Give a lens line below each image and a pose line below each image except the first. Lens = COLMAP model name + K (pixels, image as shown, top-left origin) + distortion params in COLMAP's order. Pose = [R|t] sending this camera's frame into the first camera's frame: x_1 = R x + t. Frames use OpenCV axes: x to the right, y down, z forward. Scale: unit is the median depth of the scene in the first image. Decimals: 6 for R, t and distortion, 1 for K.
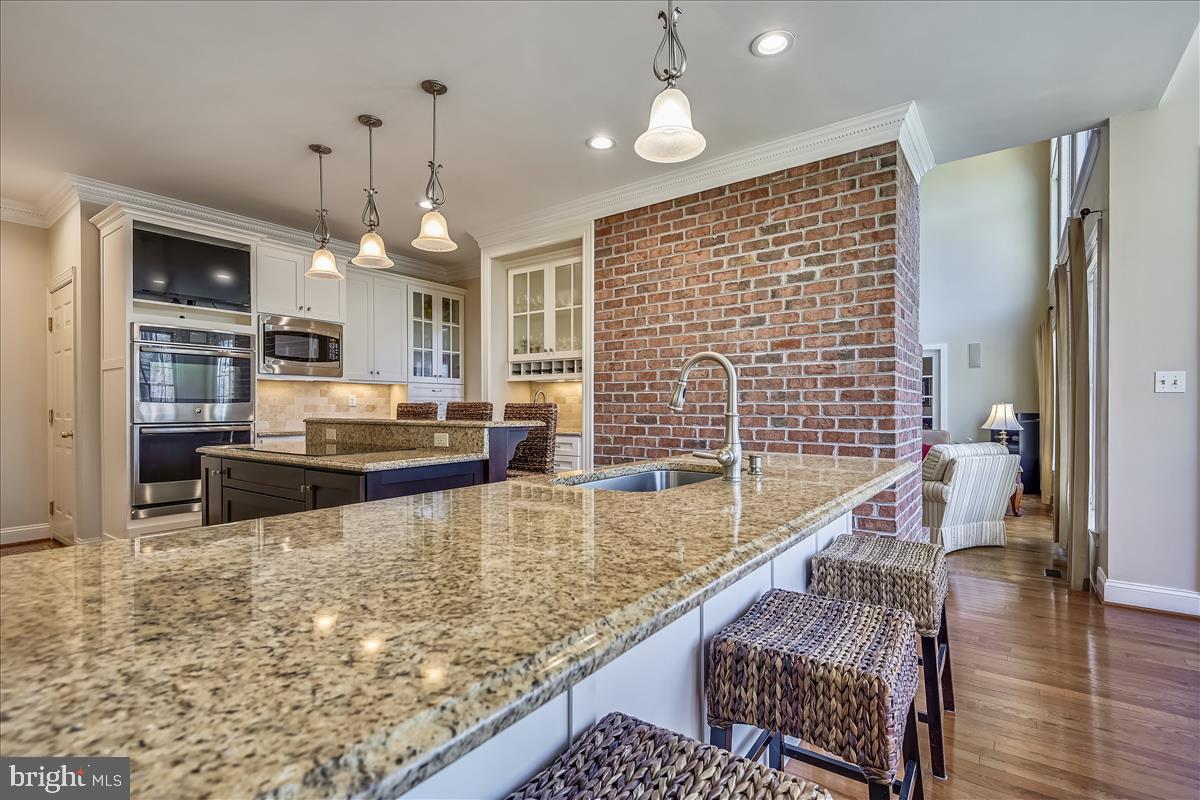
lens RADIAL K [[550.4, 0, 598.9], [0, 550.4, 410.2], [0, 0, 1]] dist [-0.008143, -0.004427]
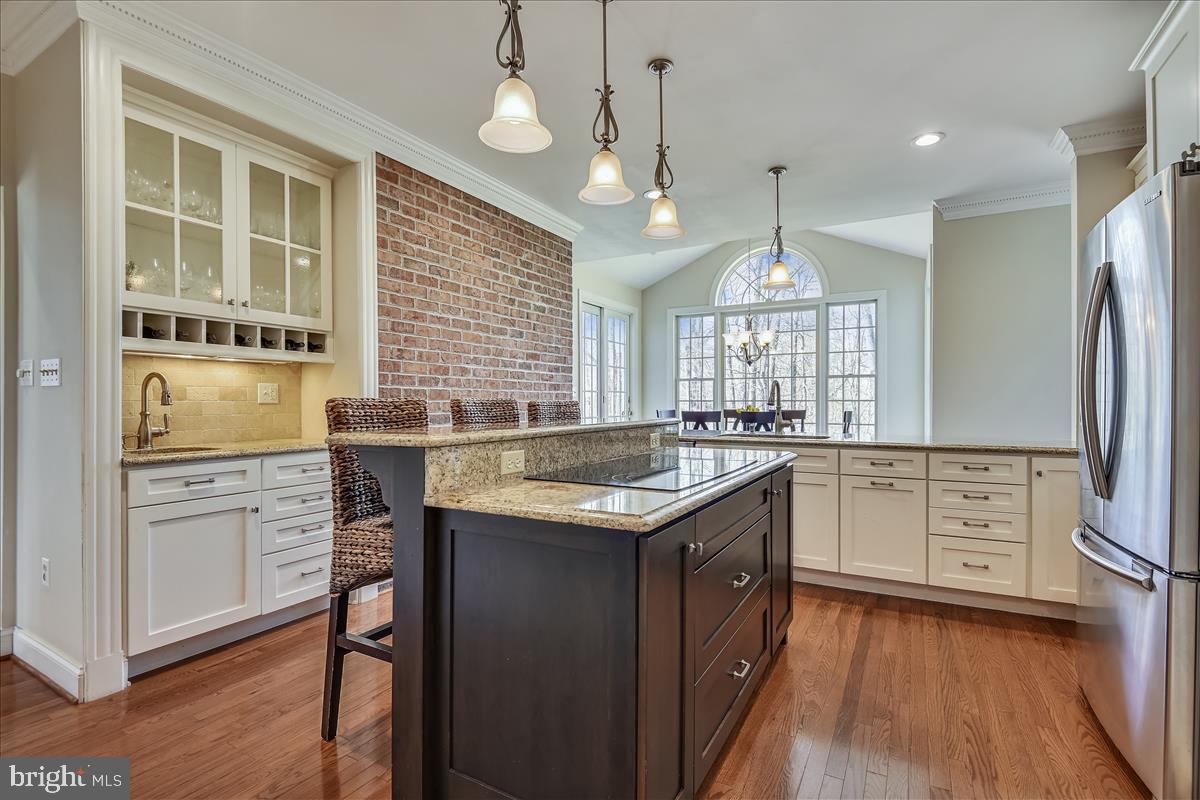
lens RADIAL K [[550.4, 0, 601.2], [0, 550.4, 397.4], [0, 0, 1]] dist [-0.008143, -0.004427]
pose [[-0.142866, 0.009625, 0.989695, -0.912143], [0.007602, 0.999934, -0.008627, -0.008577], [-0.989713, 0.006291, -0.142930, 0.951850]]
